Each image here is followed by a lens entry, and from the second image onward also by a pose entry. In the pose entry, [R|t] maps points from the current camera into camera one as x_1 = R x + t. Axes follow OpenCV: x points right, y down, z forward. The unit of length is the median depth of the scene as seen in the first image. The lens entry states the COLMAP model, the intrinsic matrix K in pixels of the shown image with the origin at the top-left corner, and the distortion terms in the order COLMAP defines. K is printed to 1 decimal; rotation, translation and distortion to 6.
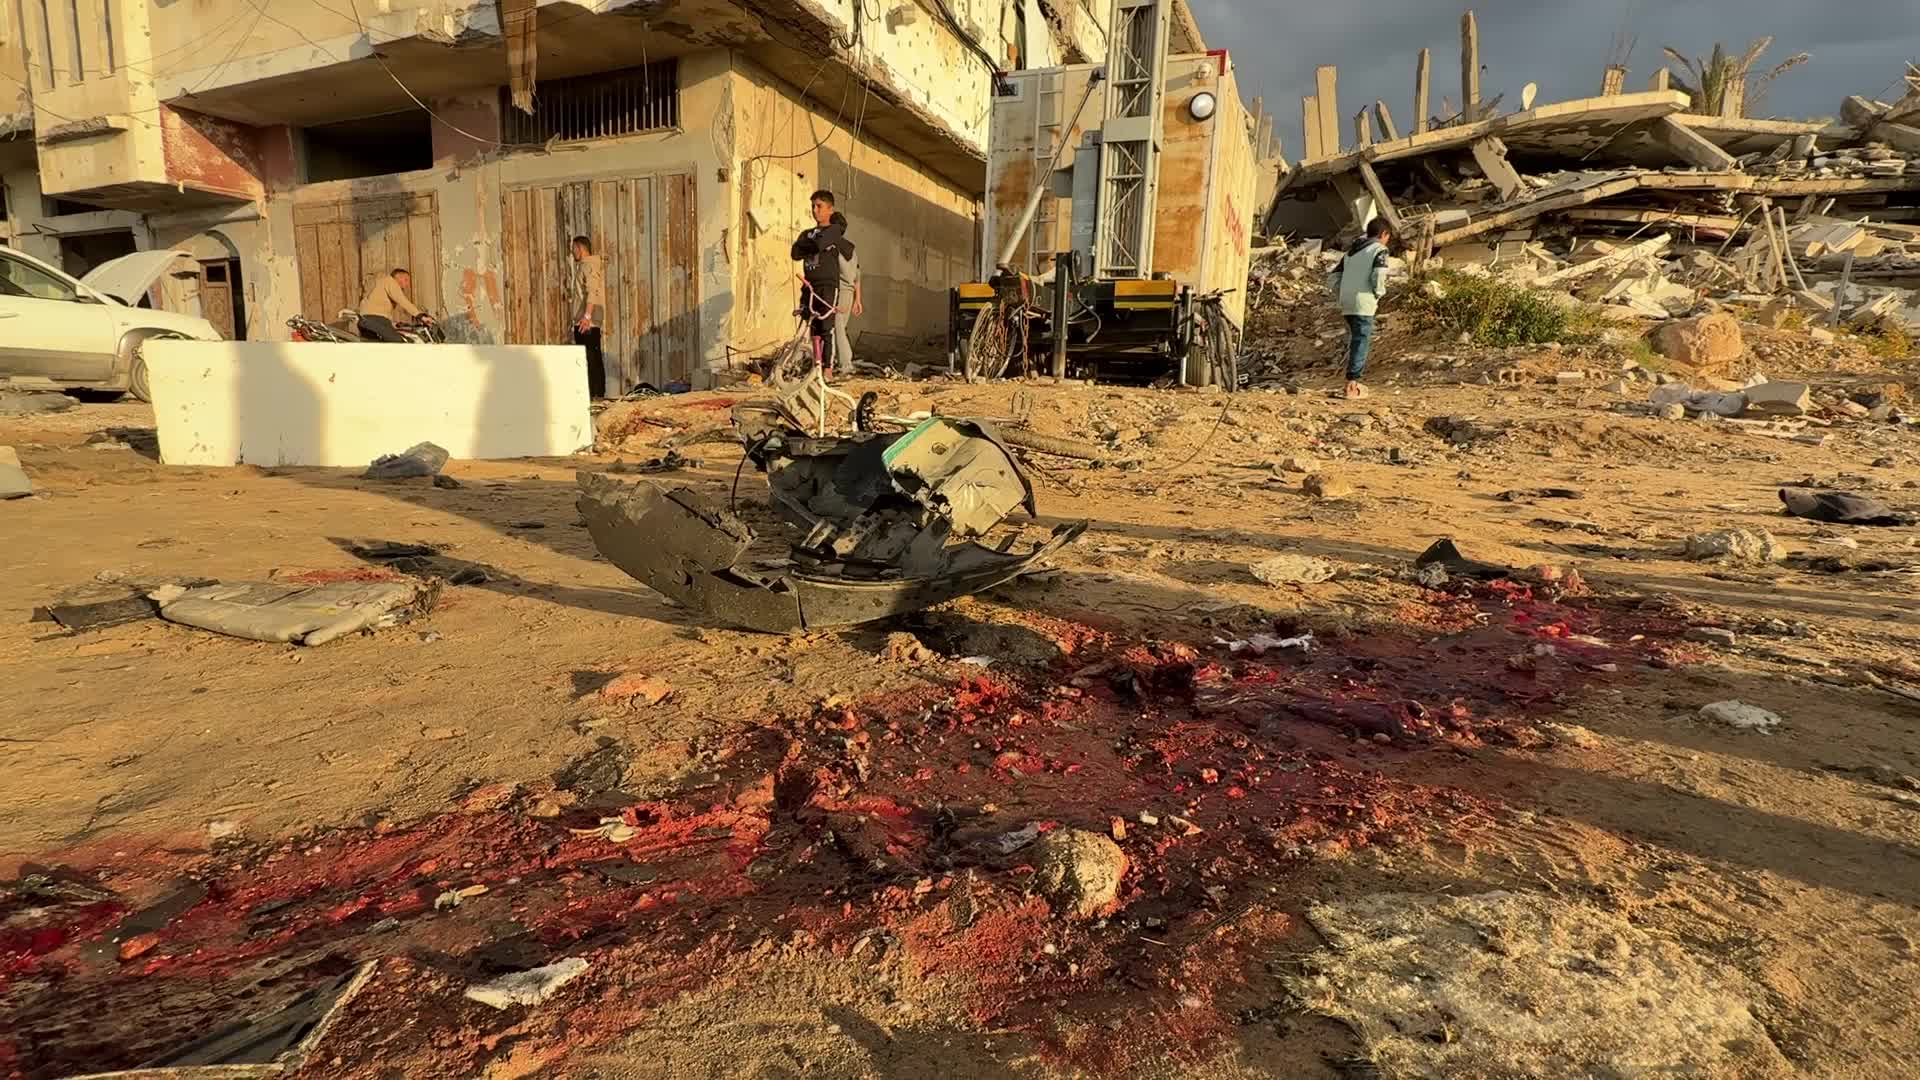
lens RADIAL K [[874.3, 0, 960.0], [0, 874.3, 540.0], [0, 0, 1]] dist [-0.001701, 0.000665]
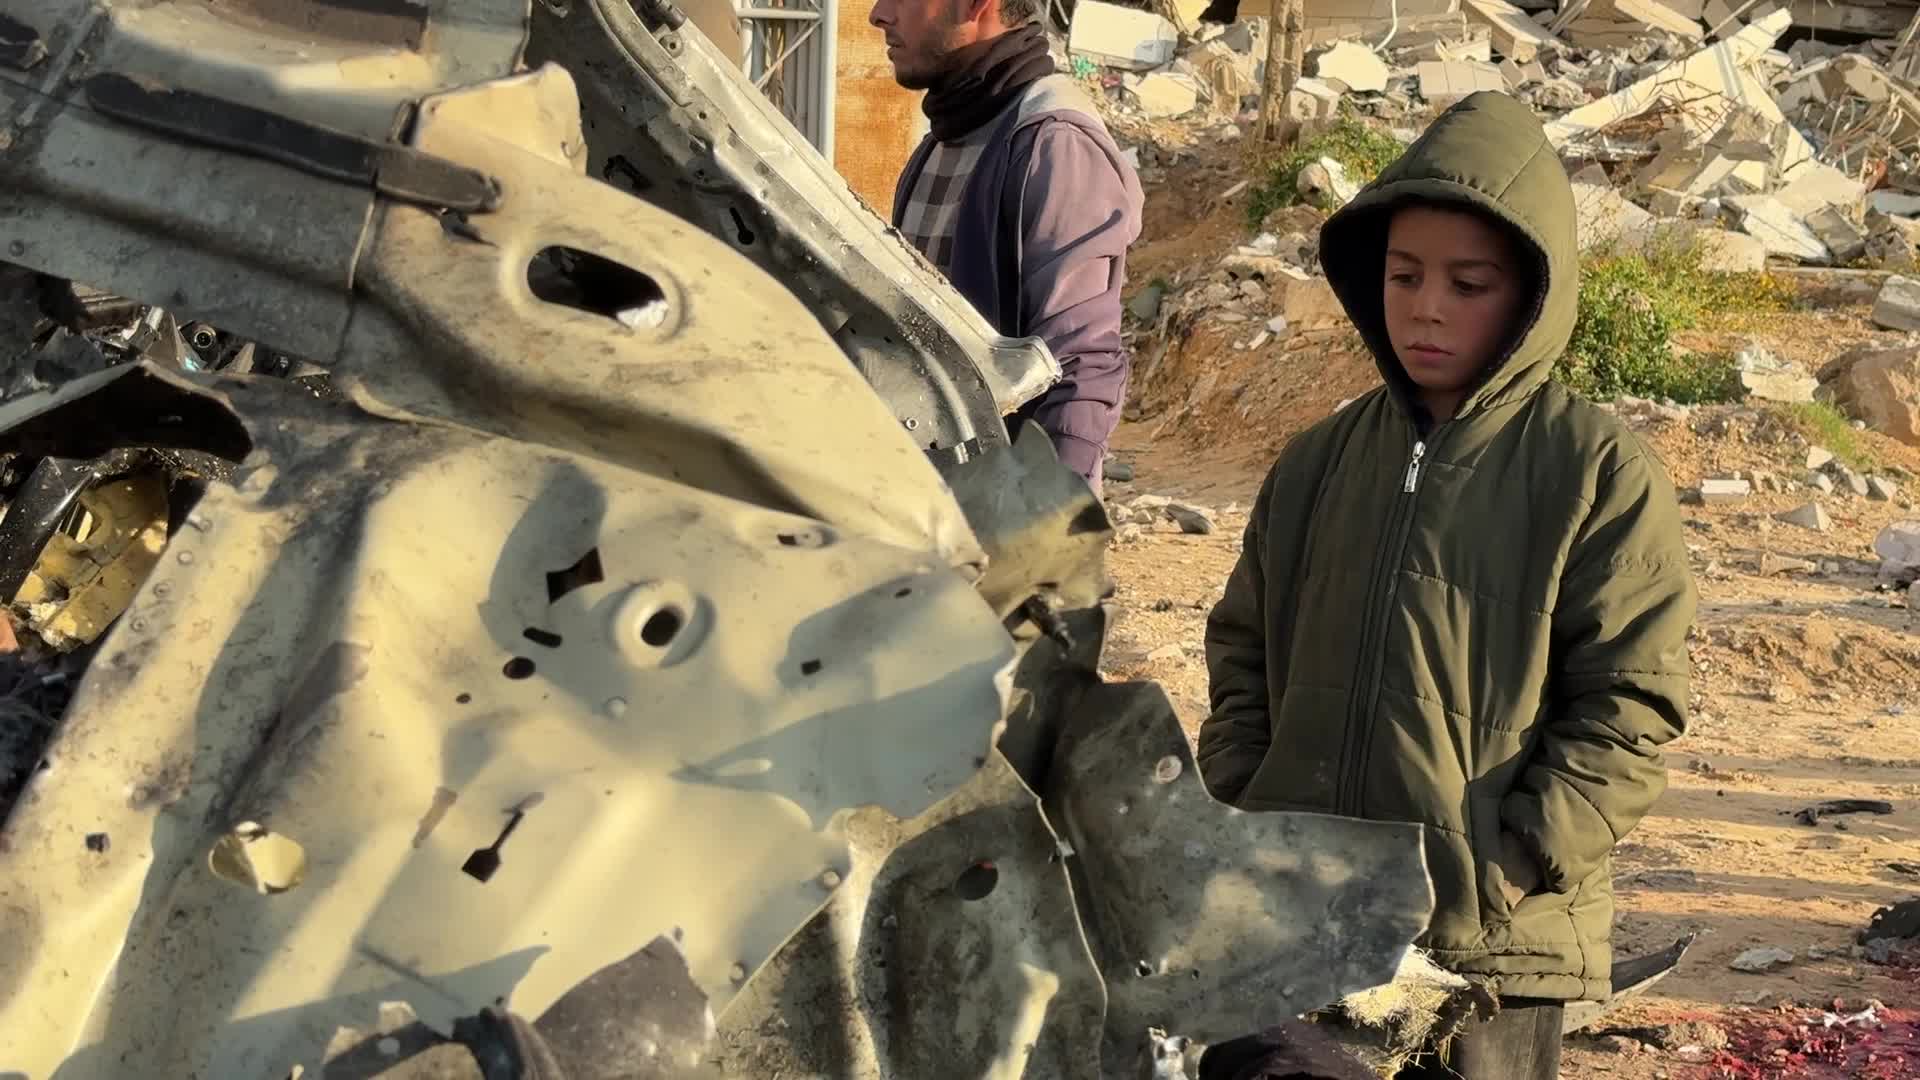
lens RADIAL K [[3232.8, 0, 960.0], [0, 3232.8, 540.0], [0, 0, 1]] dist [0.146042, -0.023997]
pose [[0.906962, -0.037448, 0.419544, -0.654233], [0.077195, 0.993948, -0.078161, -0.071330], [-0.414078, 0.103276, 0.904363, -0.673438]]
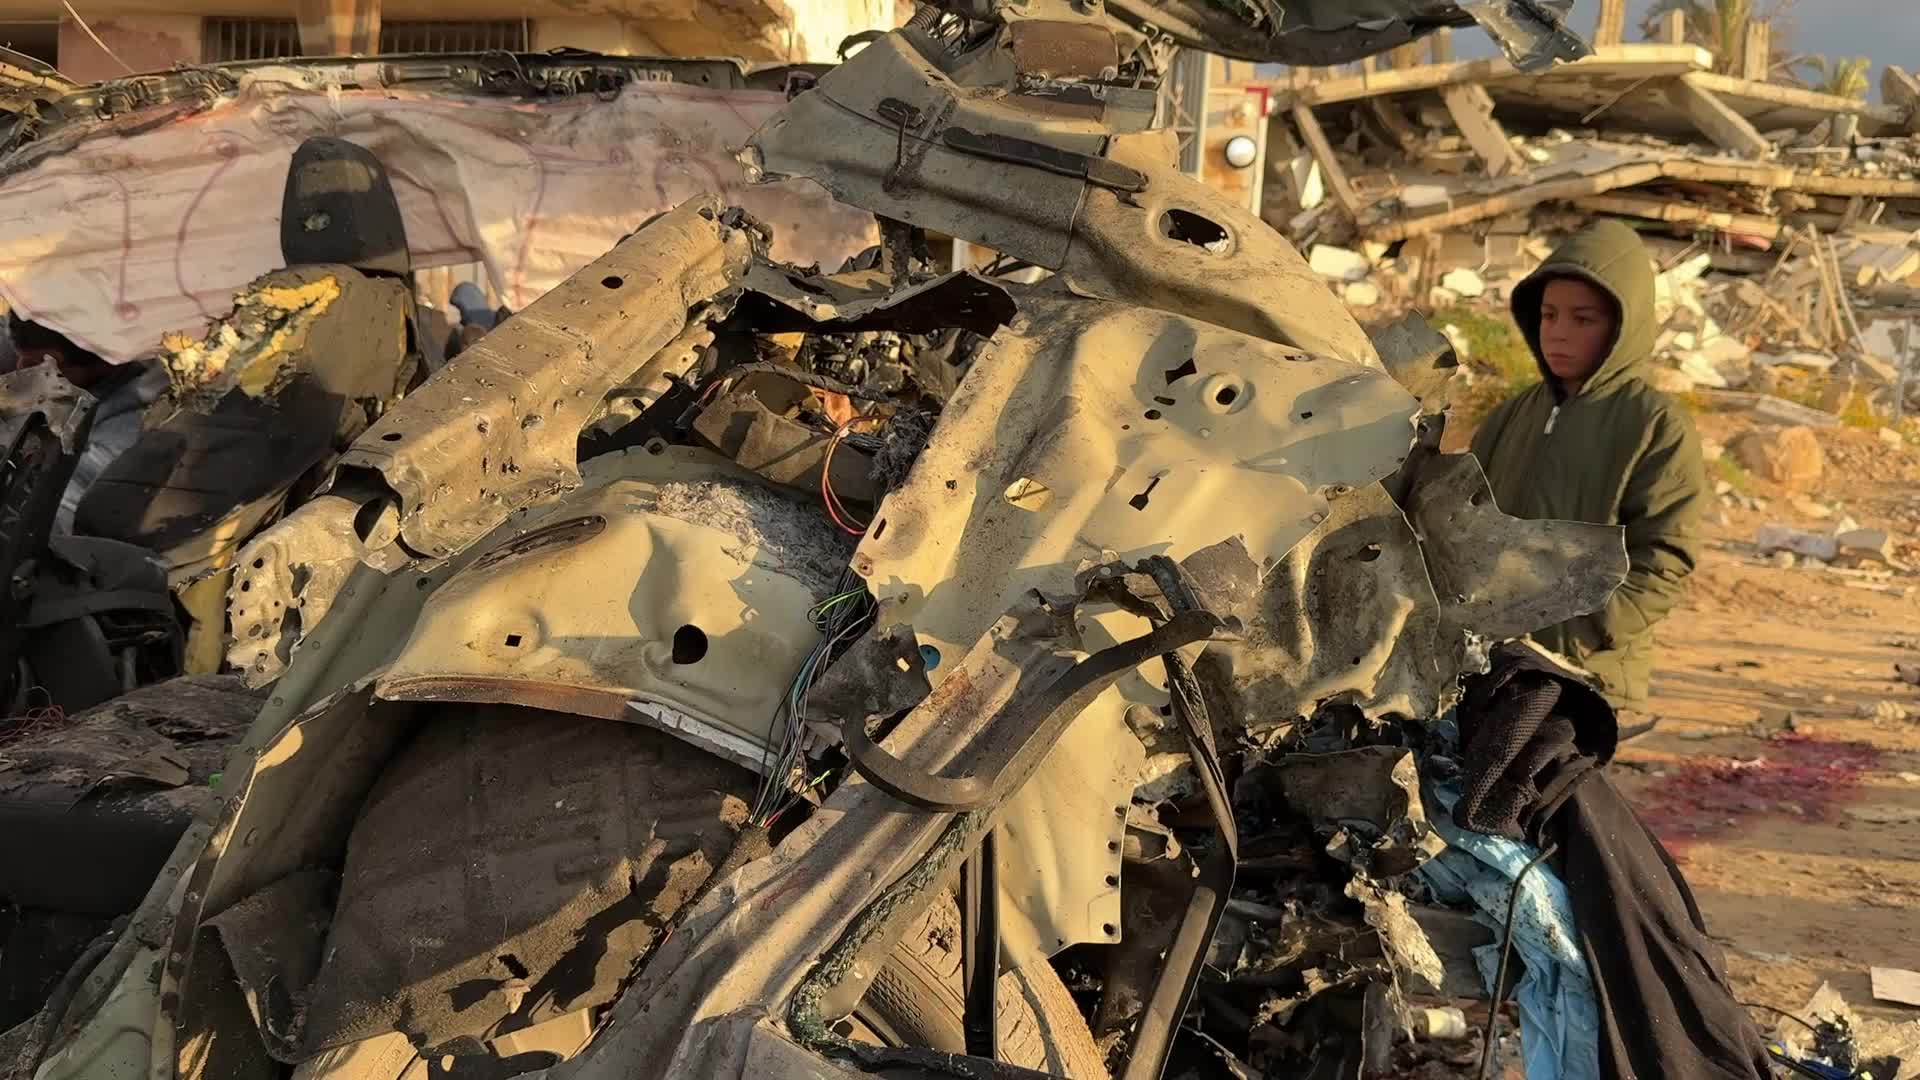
lens RADIAL K [[1645.4, 0, 960.0], [0, 1645.4, 540.0], [0, 0, 1]] dist [0.078356, -0.145202]
pose [[0.964266, -0.001170, 0.264934, -0.676756], [0.022496, 0.996740, -0.077478, -0.044563], [-0.263979, 0.080669, 0.961149, -0.664550]]
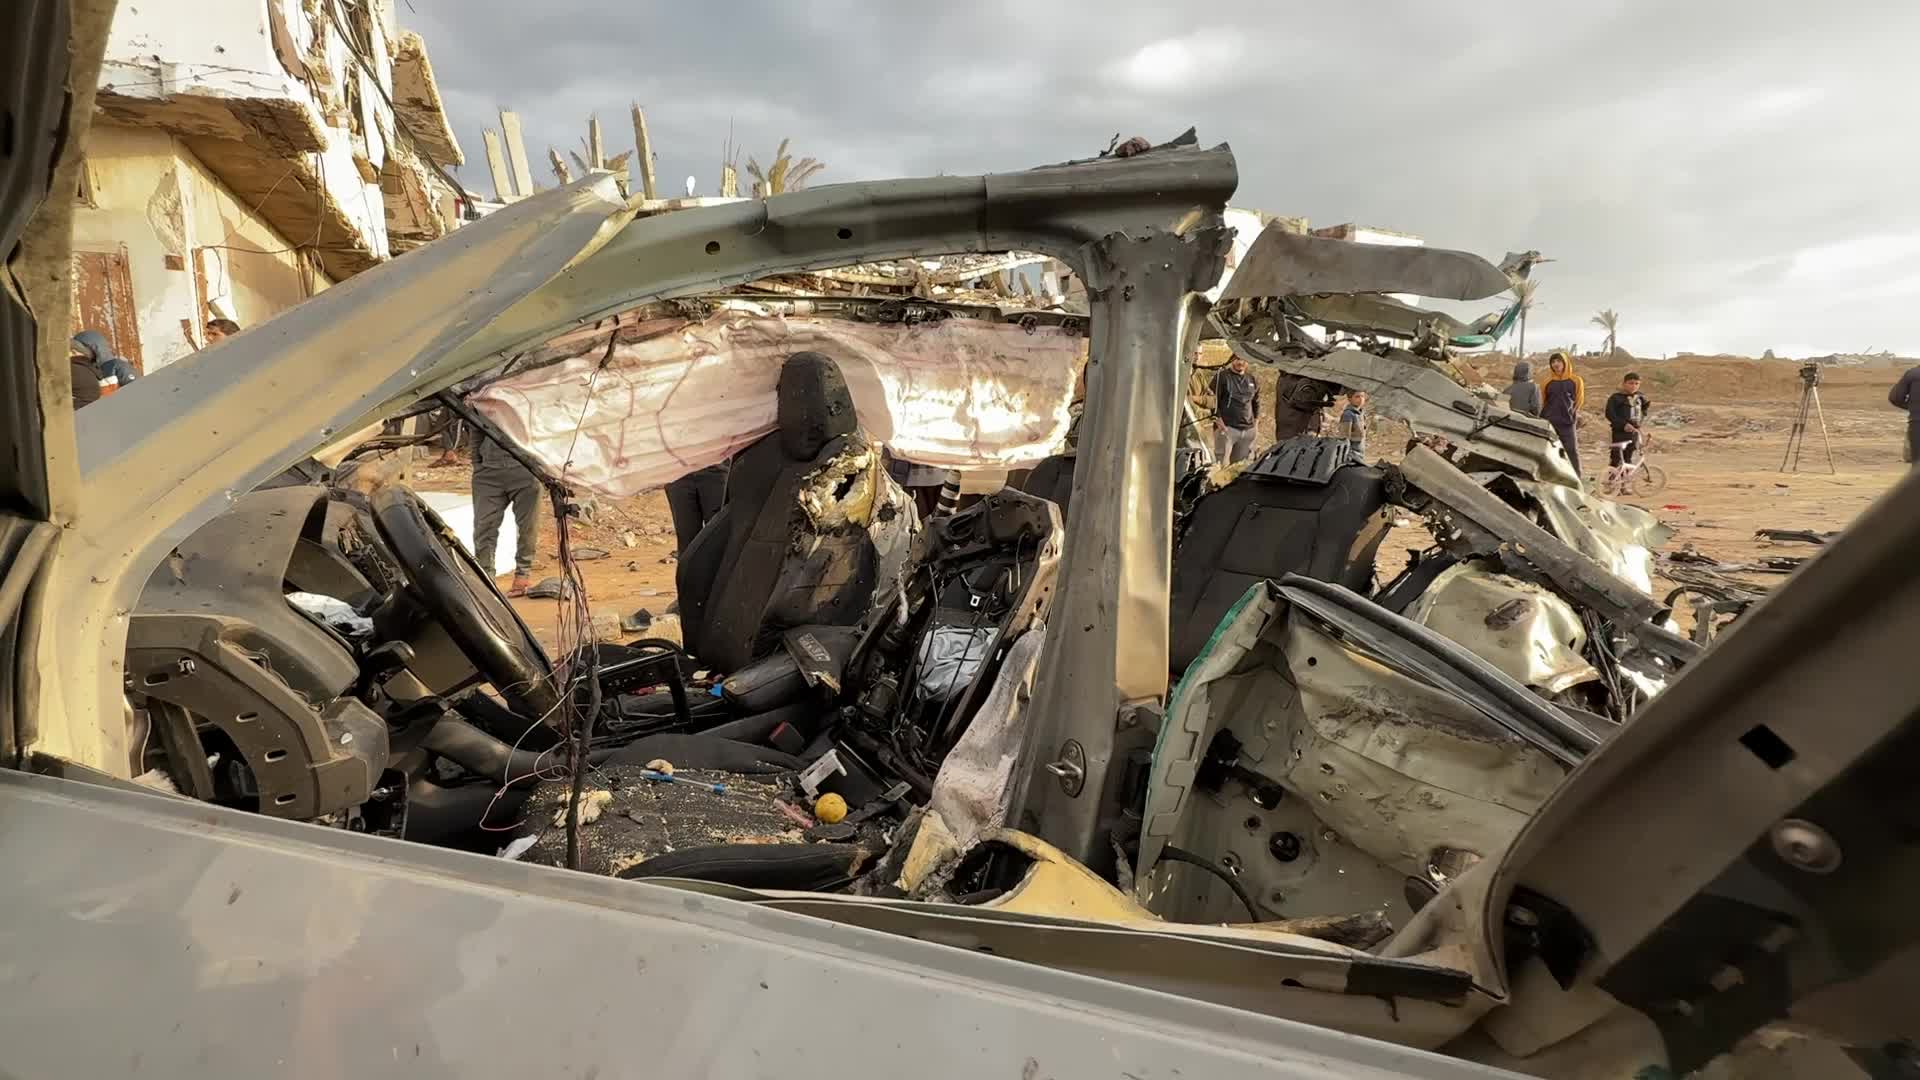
lens RADIAL K [[874.2, 0, 960.0], [0, 874.2, 540.0], [0, 0, 1]] dist [0.002270, -0.002131]
pose [[0.604362, -0.146523, 0.783120, -1.051244], [0.140358, 0.987150, 0.076378, -0.146958], [-0.784249, 0.063757, 0.617162, -0.441975]]
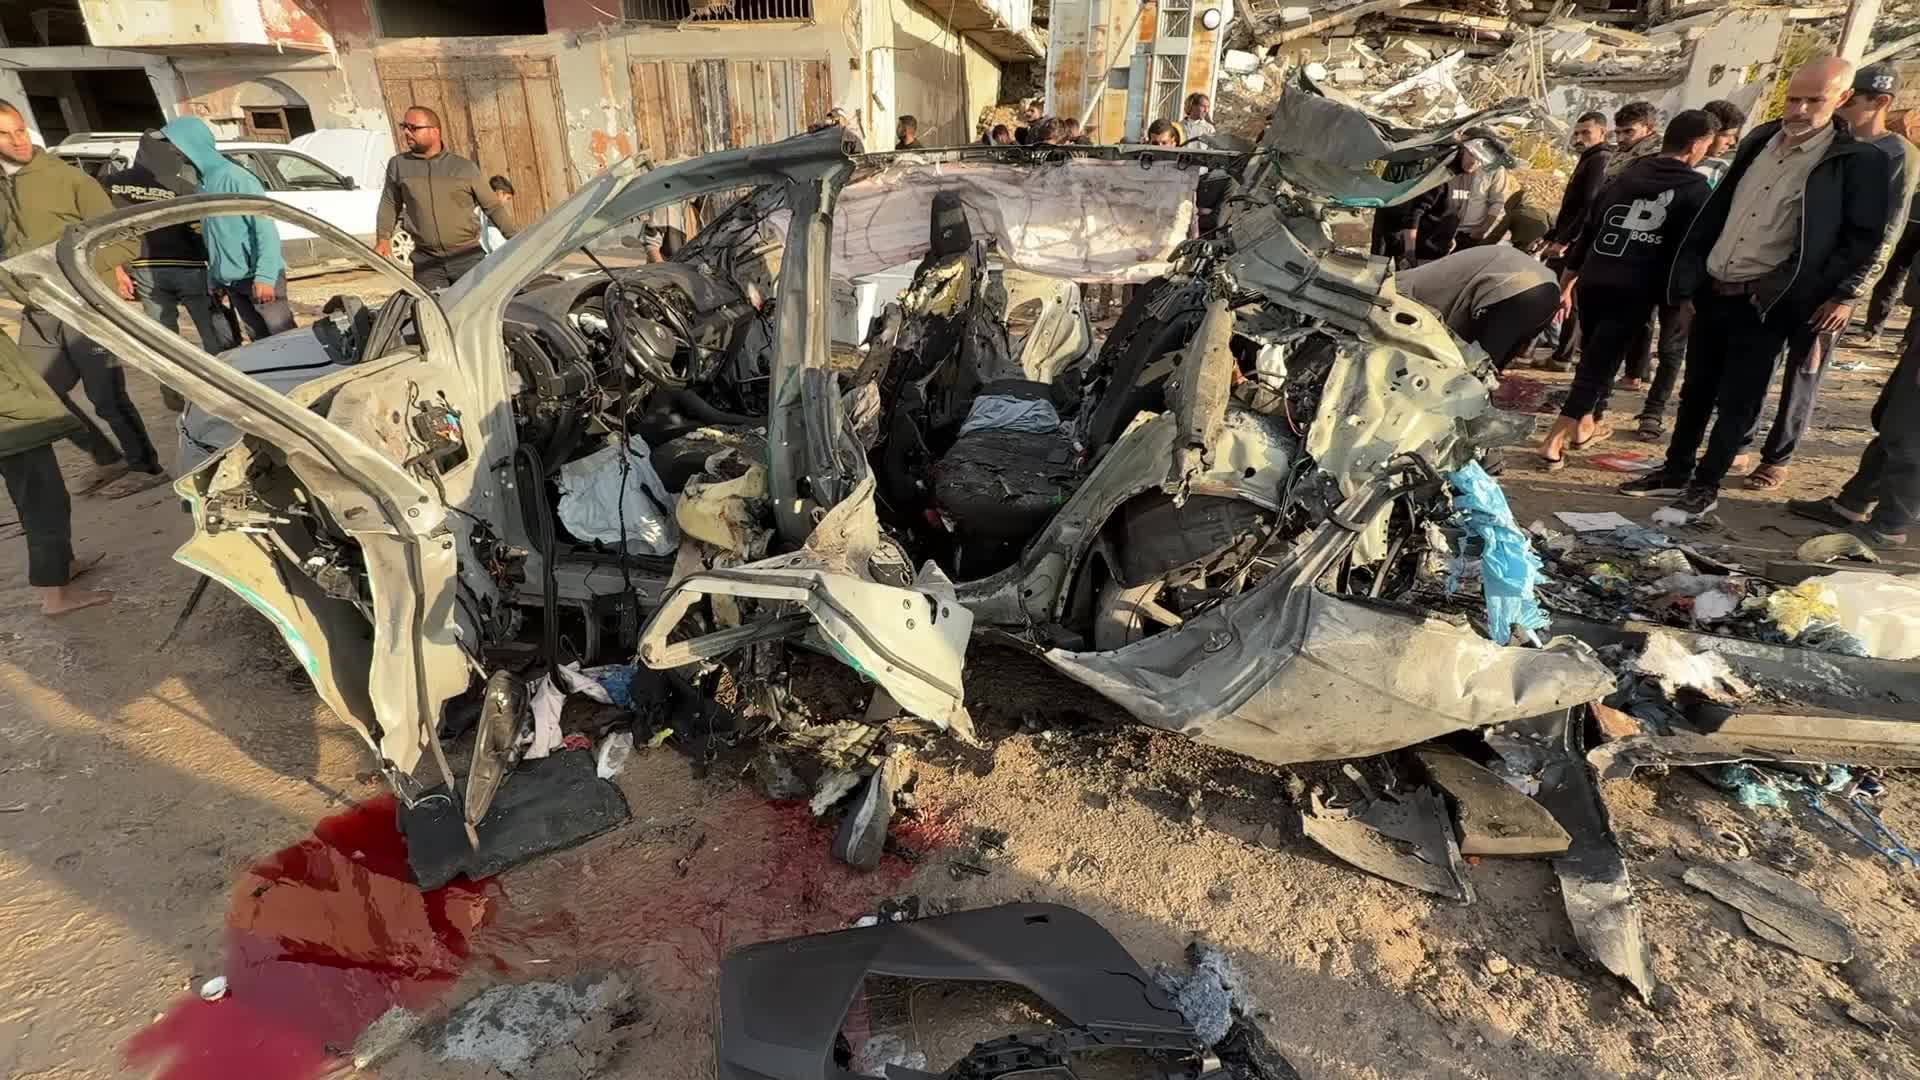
lens RADIAL K [[870.7, 0, 960.0], [0, 870.7, 540.0], [0, 0, 1]] dist [0.001402, 0.000192]
pose [[0.973826, -0.111537, 0.198048, -0.877623], [0.057113, 0.963440, 0.261765, -0.137010], [-0.220004, -0.243602, 0.944593, -0.796968]]
